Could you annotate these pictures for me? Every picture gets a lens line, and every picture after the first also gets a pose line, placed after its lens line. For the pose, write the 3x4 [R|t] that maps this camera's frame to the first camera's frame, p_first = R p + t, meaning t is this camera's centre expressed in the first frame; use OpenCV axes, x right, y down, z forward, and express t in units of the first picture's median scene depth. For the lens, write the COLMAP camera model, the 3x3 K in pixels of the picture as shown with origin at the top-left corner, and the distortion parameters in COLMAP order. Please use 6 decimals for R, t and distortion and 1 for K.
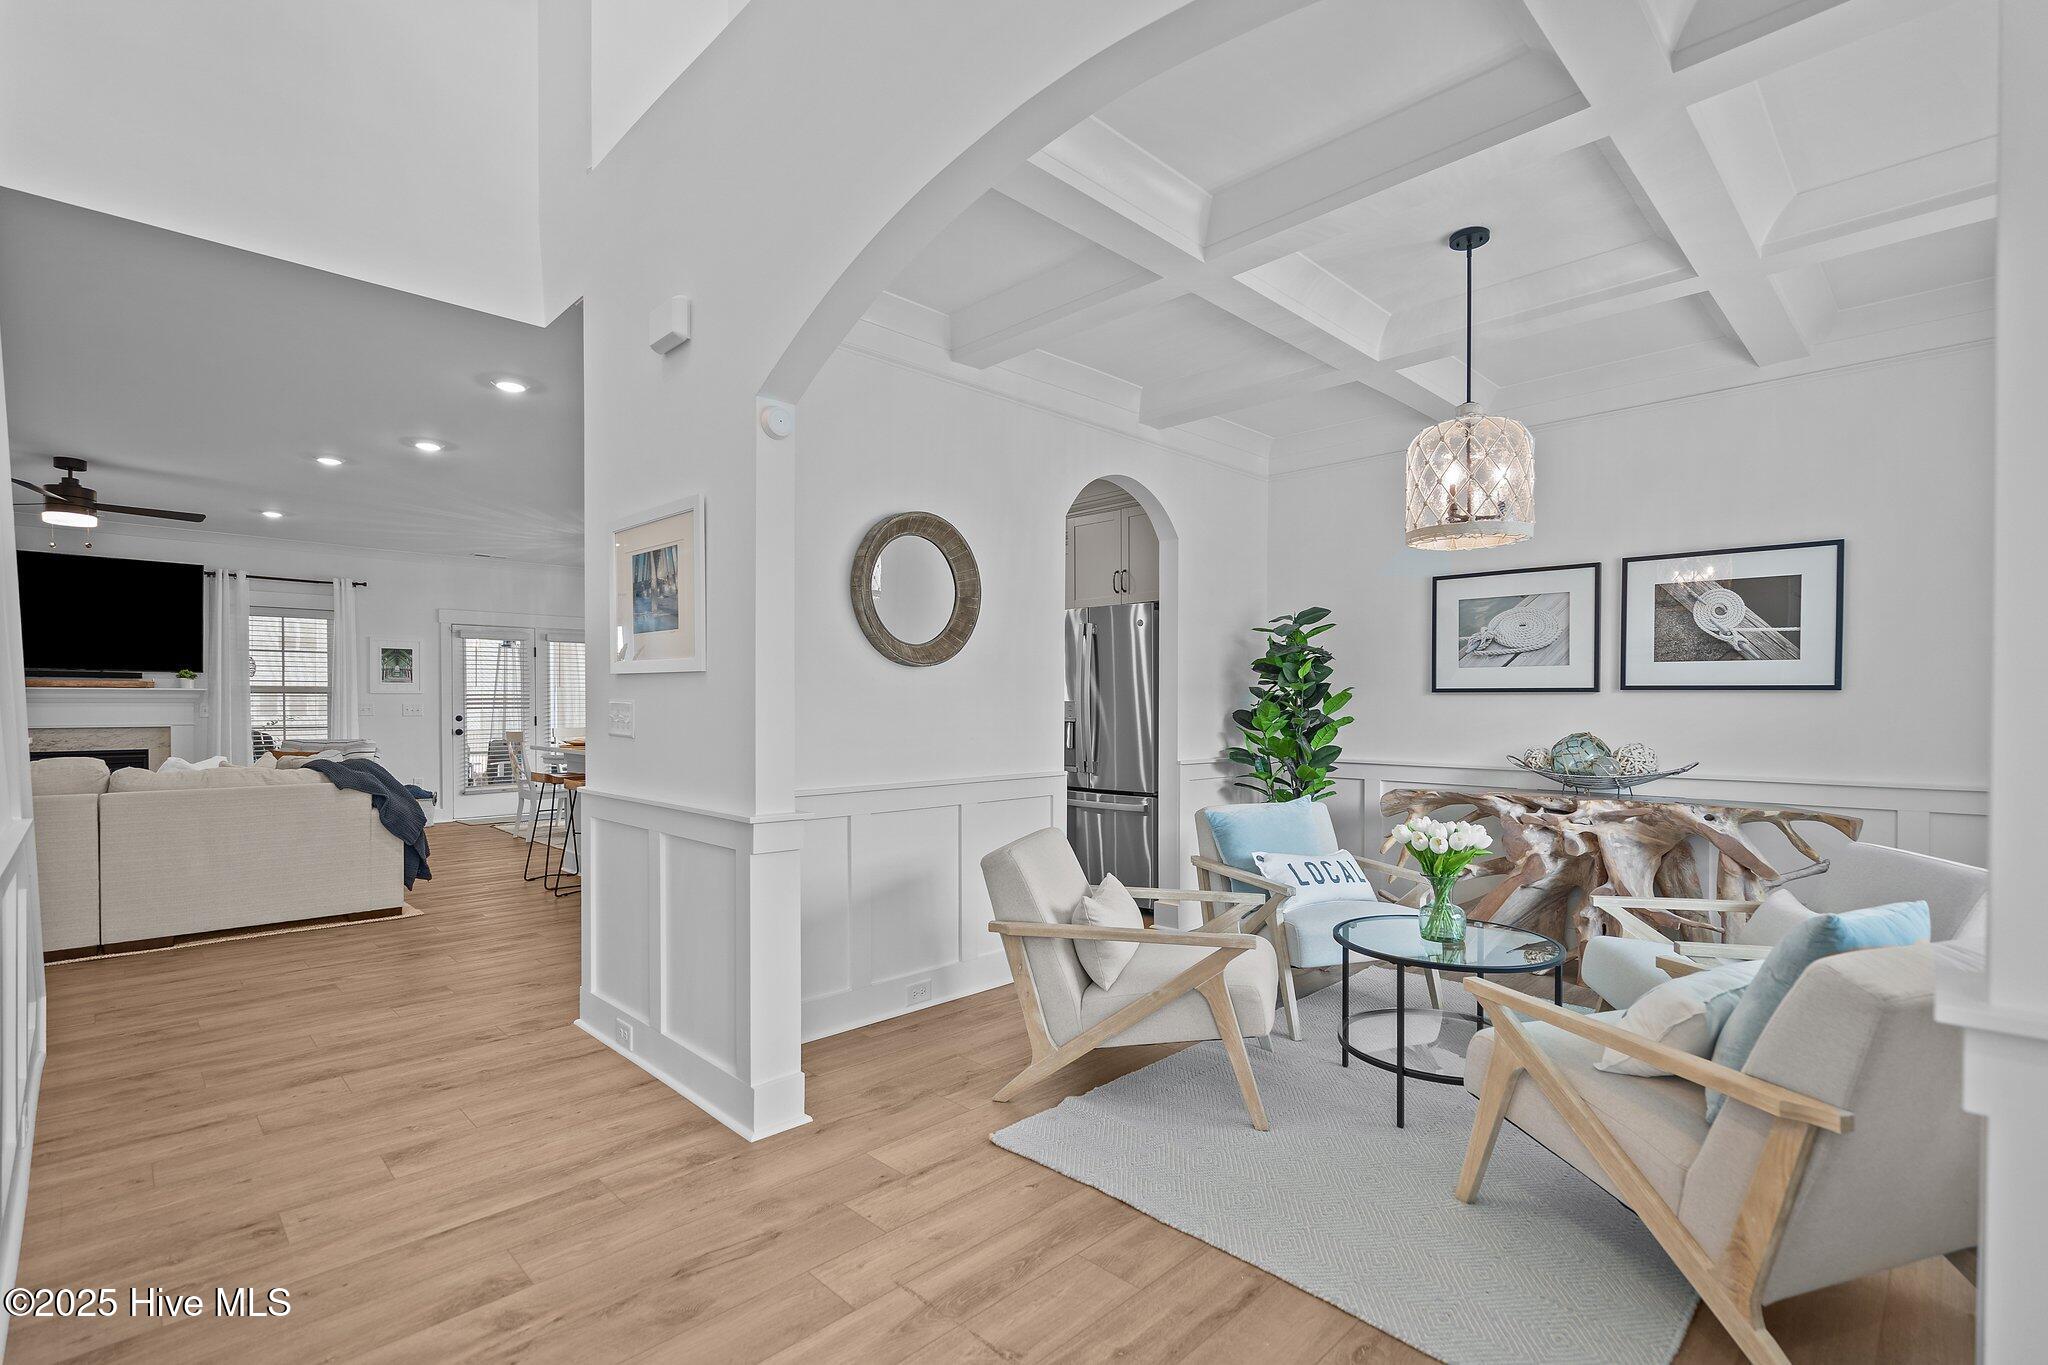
lens RADIAL K [[938.5, 0, 1017.1], [0, 938.5, 697.7], [0, 0, 1]] dist [0.000511, 0.000306]
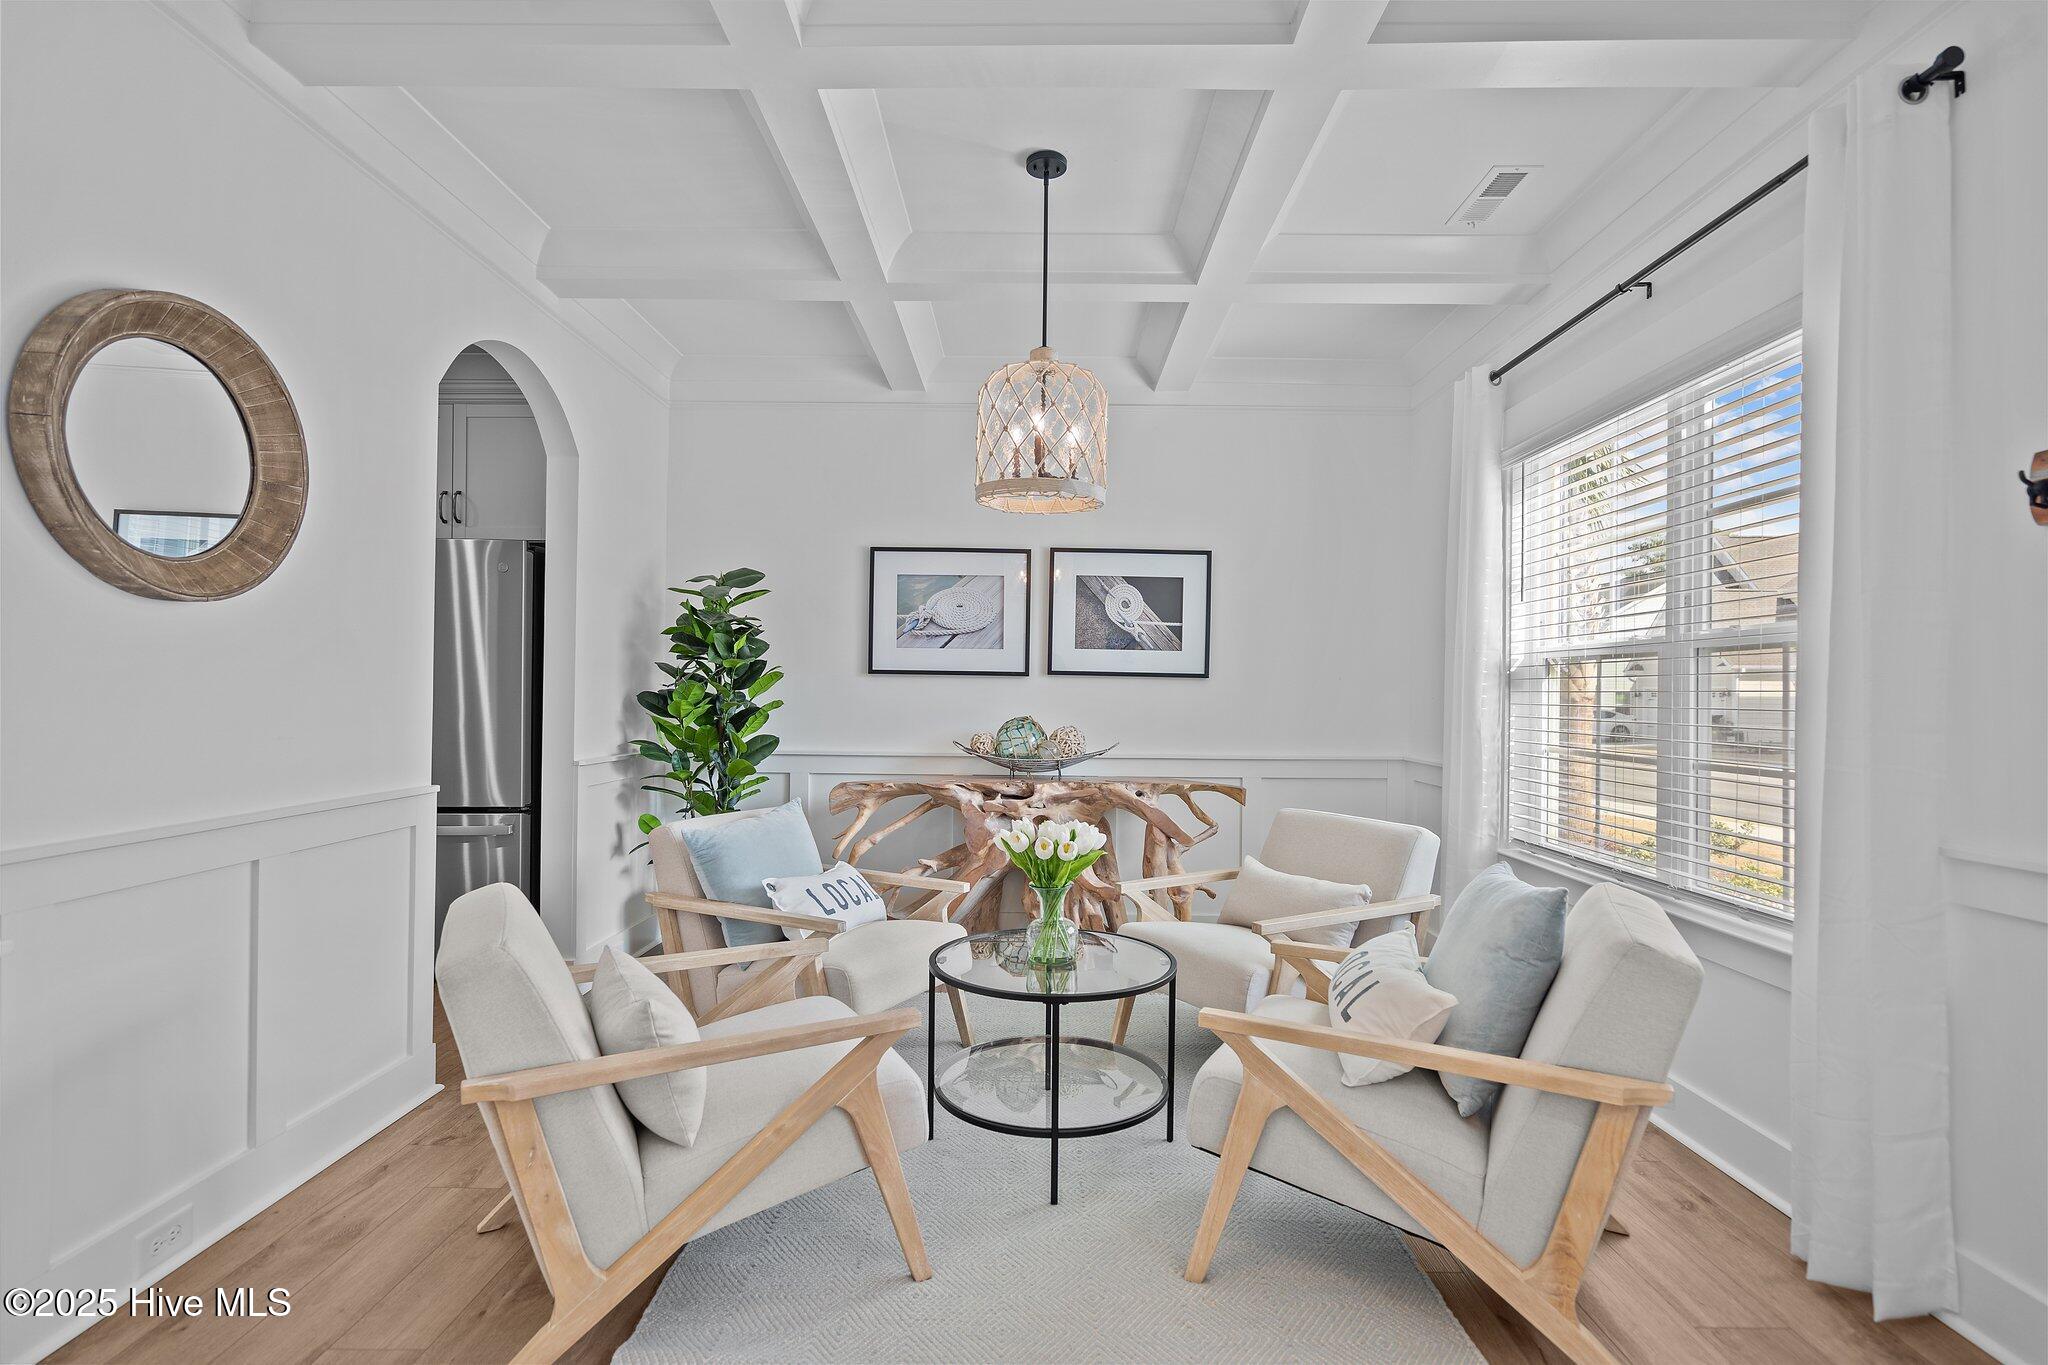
lens RADIAL K [[970.3, 0, 1020.1], [0, 970.3, 683.1], [0, 0, 1]] dist [-0.000143, 0.001300]
pose [[0.713557, 0.013841, 0.700461, -0.132047], [-0.014402, 0.999883, -0.005086, 0.007179], [-0.700449, -0.006459, 0.713673, 0.268818]]
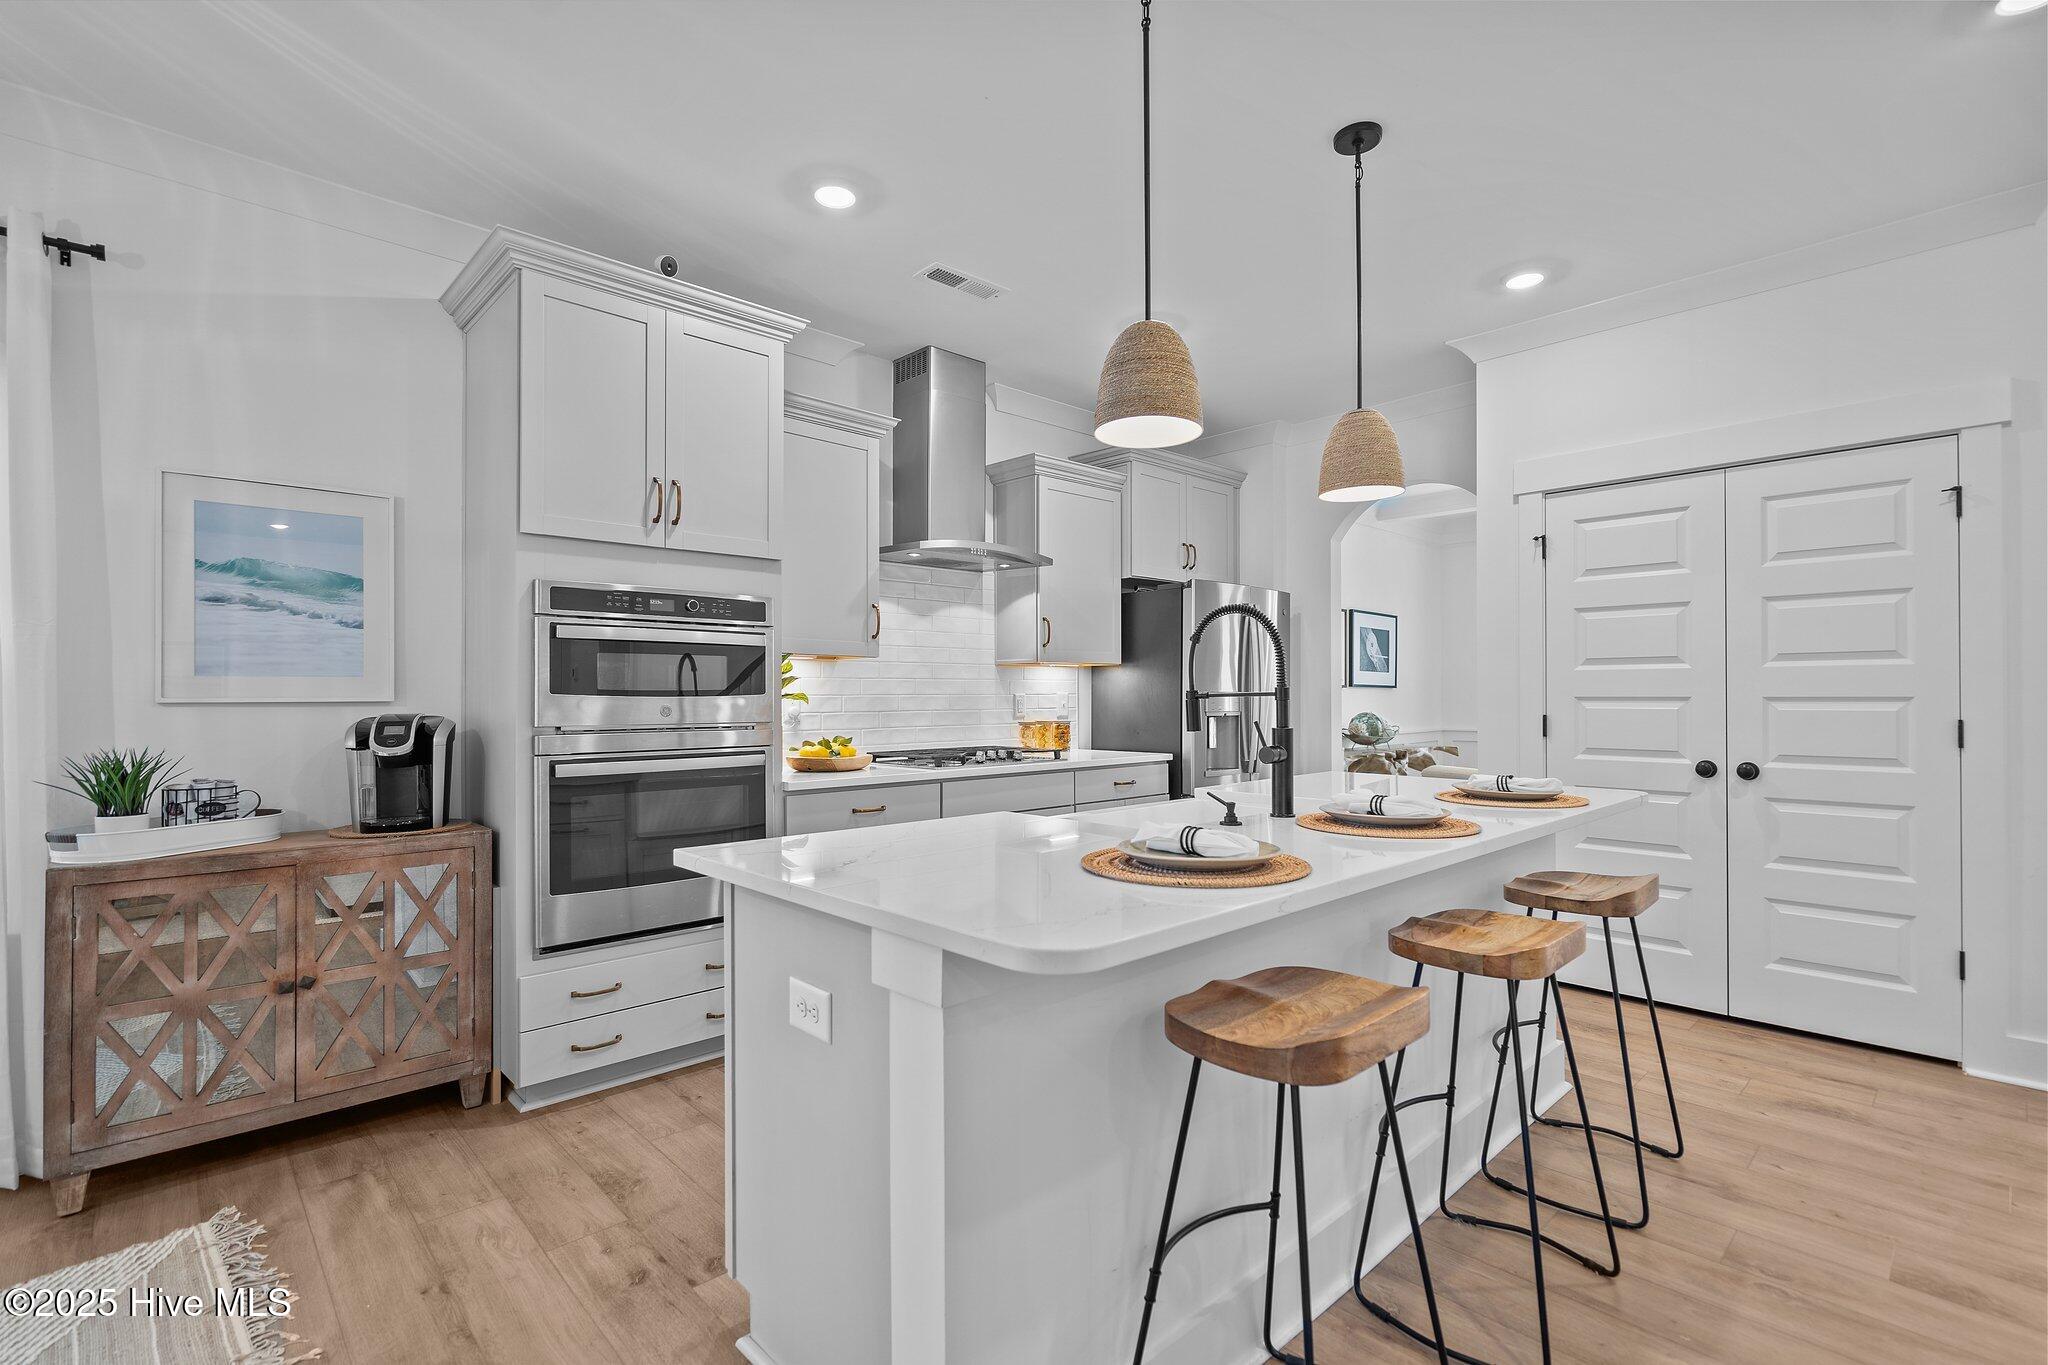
lens RADIAL K [[929.1, 0, 1027.1], [0, 929.1, 690.4], [0, 0, 1]] dist [-0.001204, 0.000148]
pose [[0.021191, 0.006181, 0.999756, -1.100162], [-0.002210, 0.999979, -0.006135, 0.011610], [-0.999773, -0.002079, 0.021204, 1.629911]]
